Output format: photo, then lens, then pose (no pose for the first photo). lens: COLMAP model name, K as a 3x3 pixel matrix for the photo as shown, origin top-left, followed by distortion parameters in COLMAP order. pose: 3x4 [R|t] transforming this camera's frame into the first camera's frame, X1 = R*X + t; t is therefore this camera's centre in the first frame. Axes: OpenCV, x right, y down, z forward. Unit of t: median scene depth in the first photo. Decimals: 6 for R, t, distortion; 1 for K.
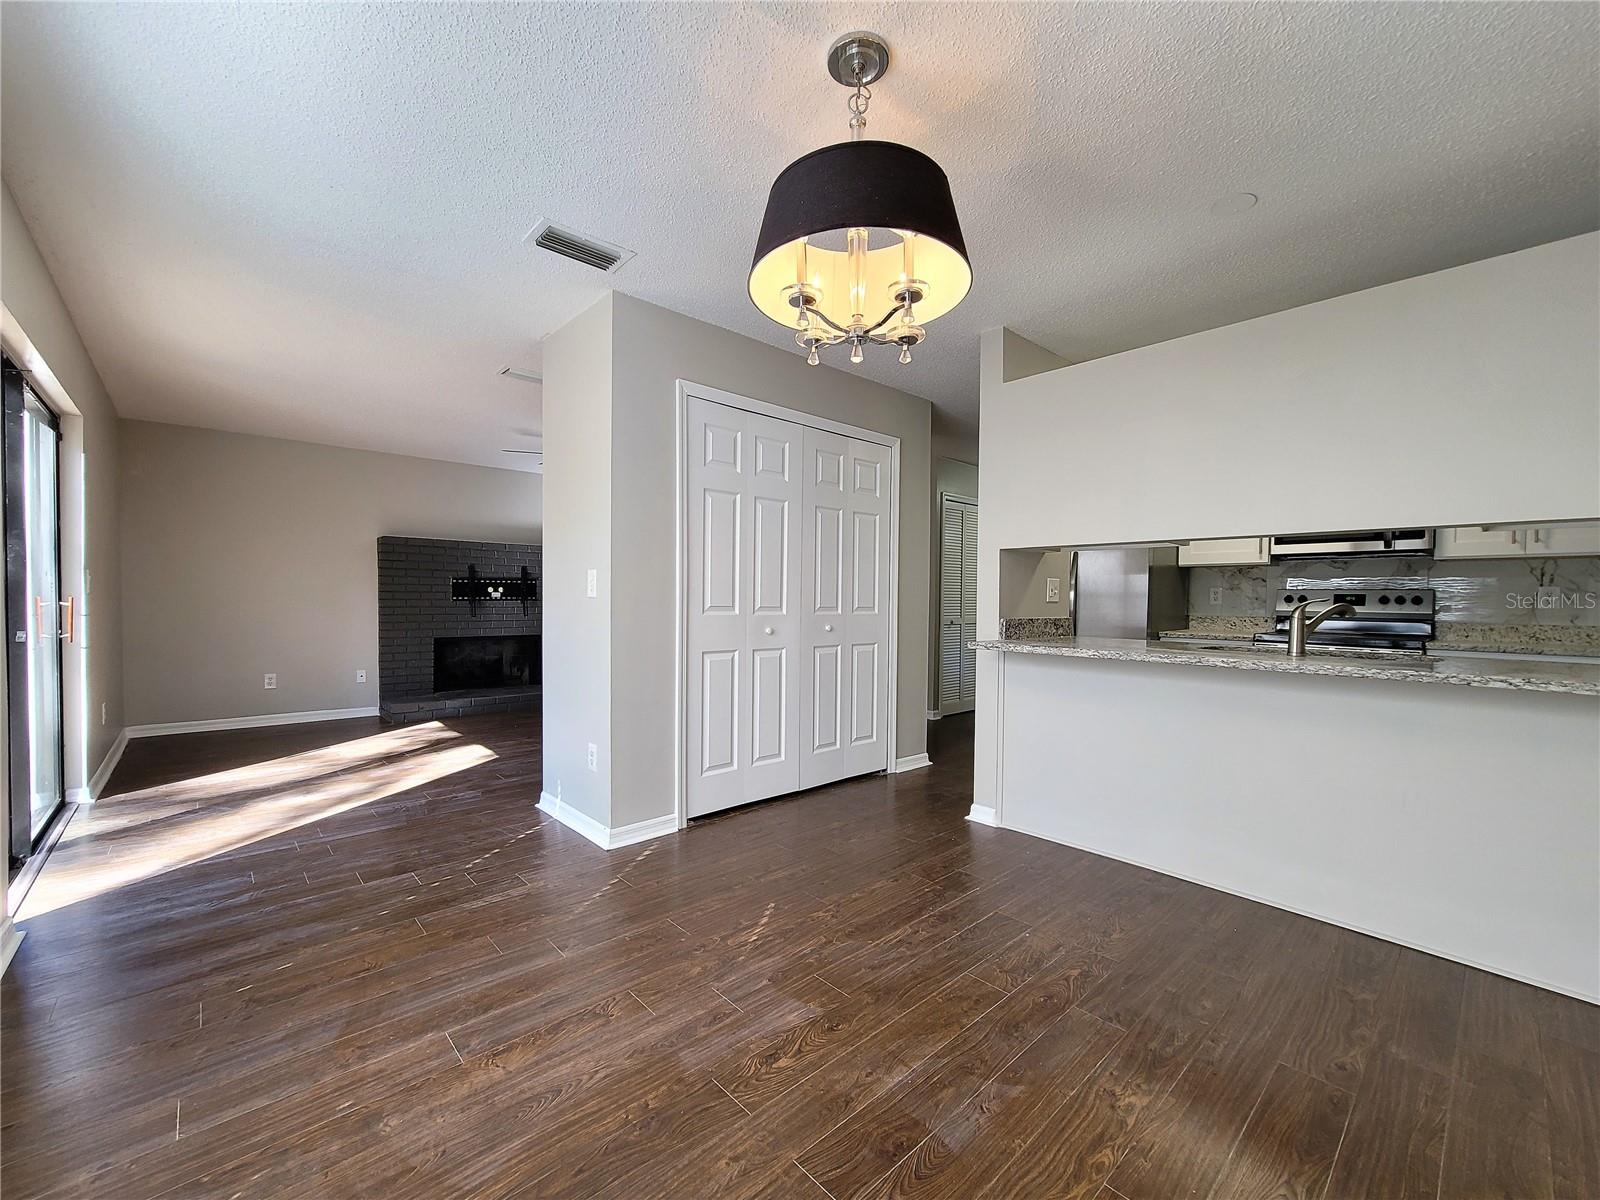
lens RADIAL K [[655.3, 0, 791.1], [0, 655.3, 611.4], [0, 0, 1]] dist [-0.002243, 0.001365]
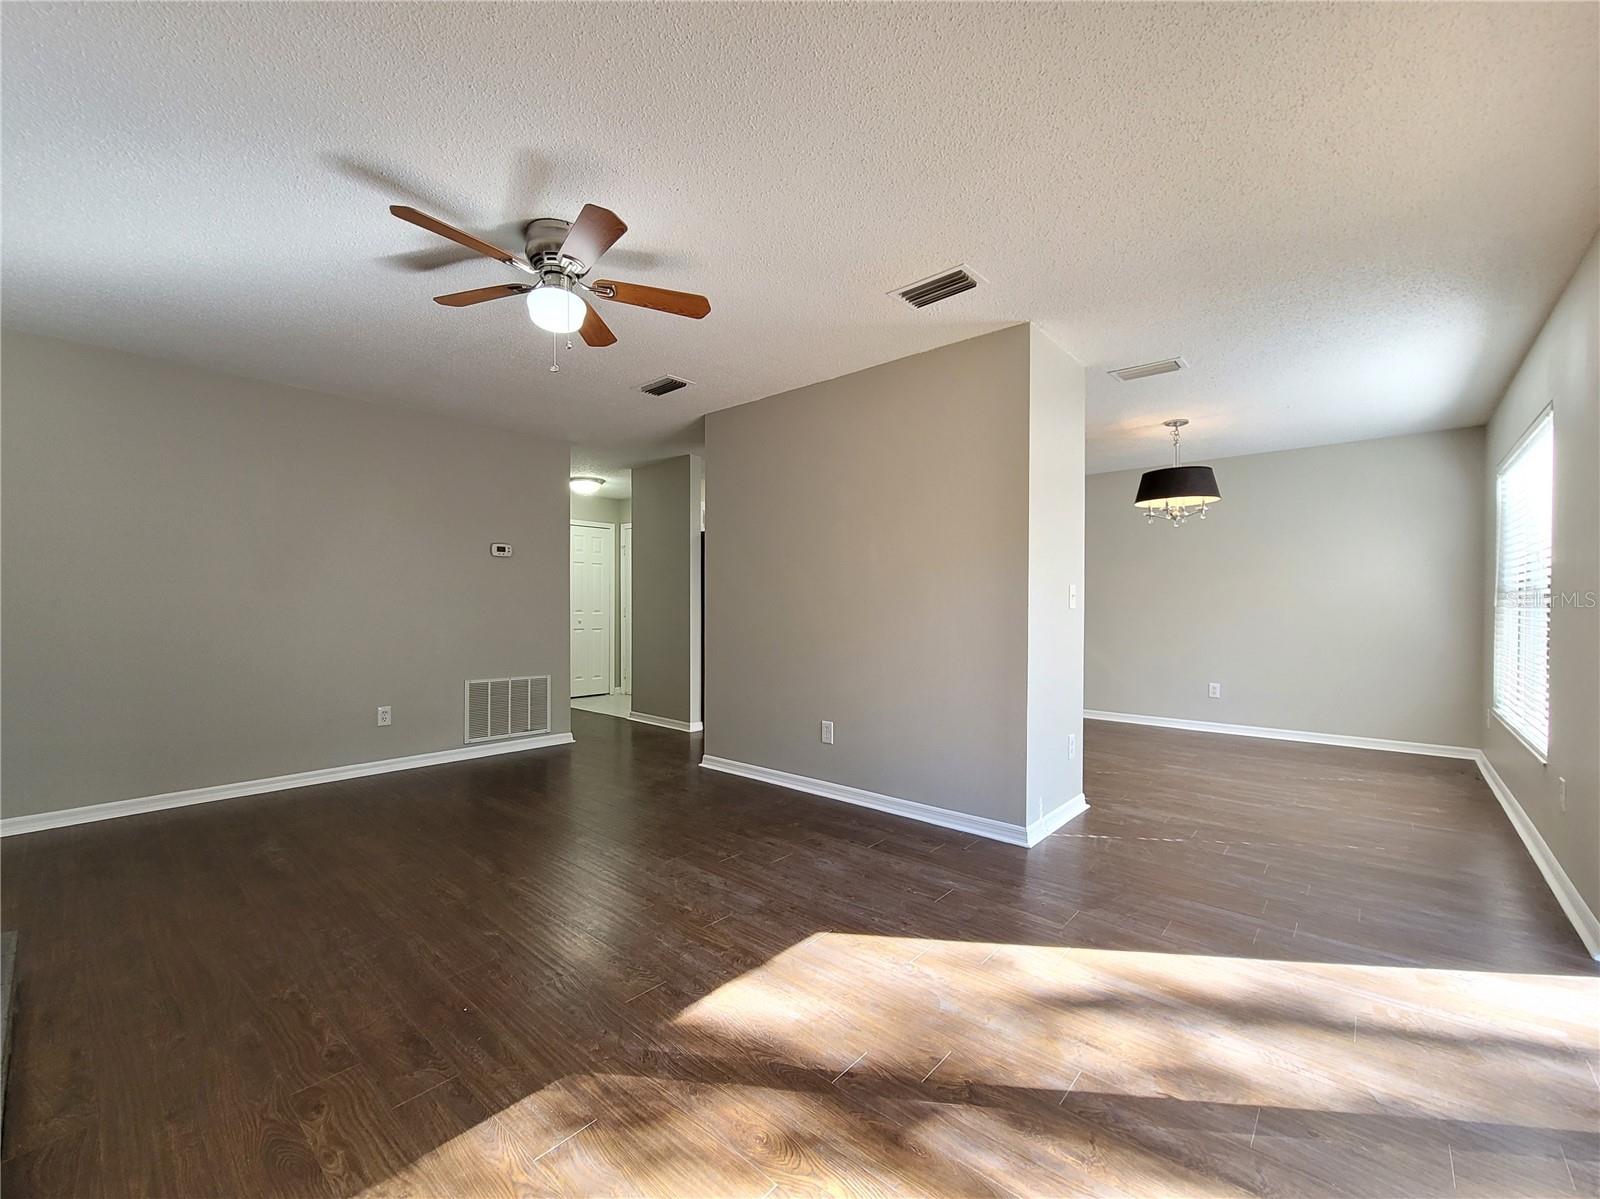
lens RADIAL K [[655.3, 0, 801.4], [0, 655.3, 611.1], [0, 0, 1]] dist [-0.002243, 0.001365]
pose [[-0.111433, -0.009580, 0.993726, -0.772774], [0.029946, 0.999467, 0.012994, -0.029206], [-0.993321, 0.031206, -0.111086, 0.876578]]
